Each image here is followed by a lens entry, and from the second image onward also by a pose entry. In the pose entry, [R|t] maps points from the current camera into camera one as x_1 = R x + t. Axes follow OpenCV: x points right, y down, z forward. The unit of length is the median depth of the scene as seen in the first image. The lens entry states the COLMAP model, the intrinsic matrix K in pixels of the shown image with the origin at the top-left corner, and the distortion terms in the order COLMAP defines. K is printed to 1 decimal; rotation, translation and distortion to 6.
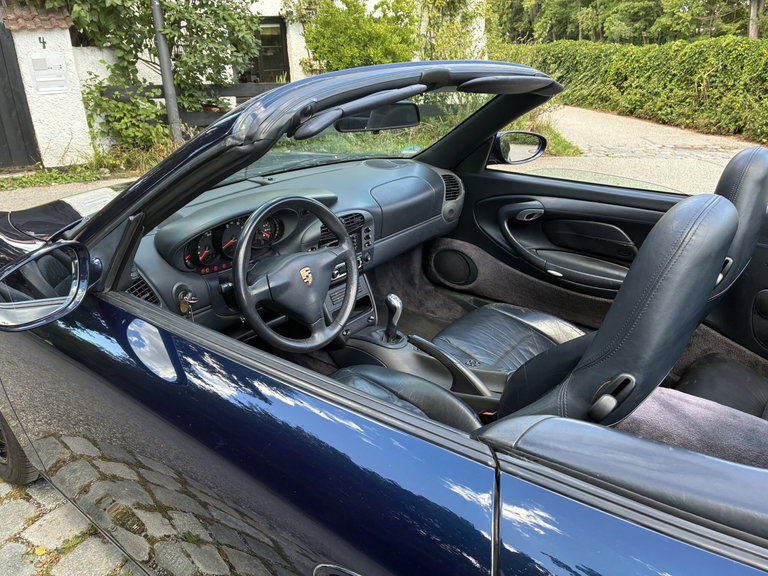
lens RADIAL K [[574.6, 0, 384.0], [0, 574.6, 288.0], [0, 0, 1]] dist [0.092836, -0.133210]
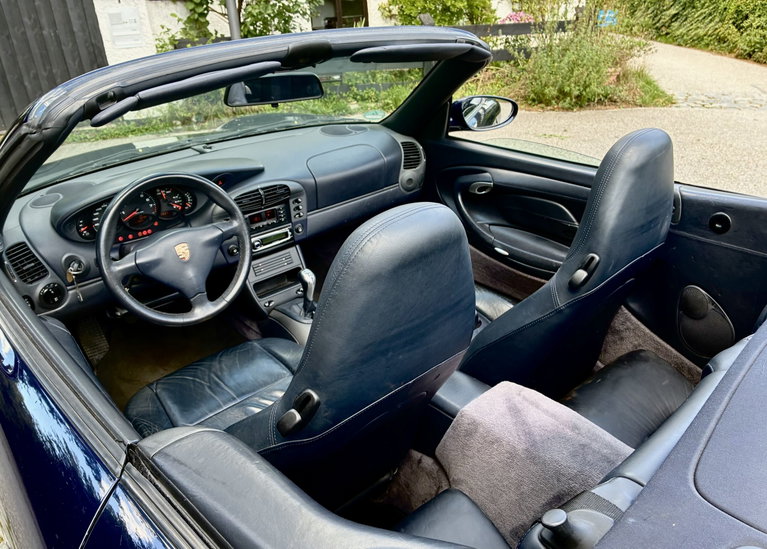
lens RADIAL K [[584.1, 0, 383.5], [0, 584.1, 274.5], [0, 0, 1]] dist [0.086192, -0.131781]
pose [[0.985291, 0.046278, -0.164501, 0.243446], [-0.036123, 0.997284, 0.064193, -0.038575], [0.167024, -0.057306, 0.984286, 0.026123]]
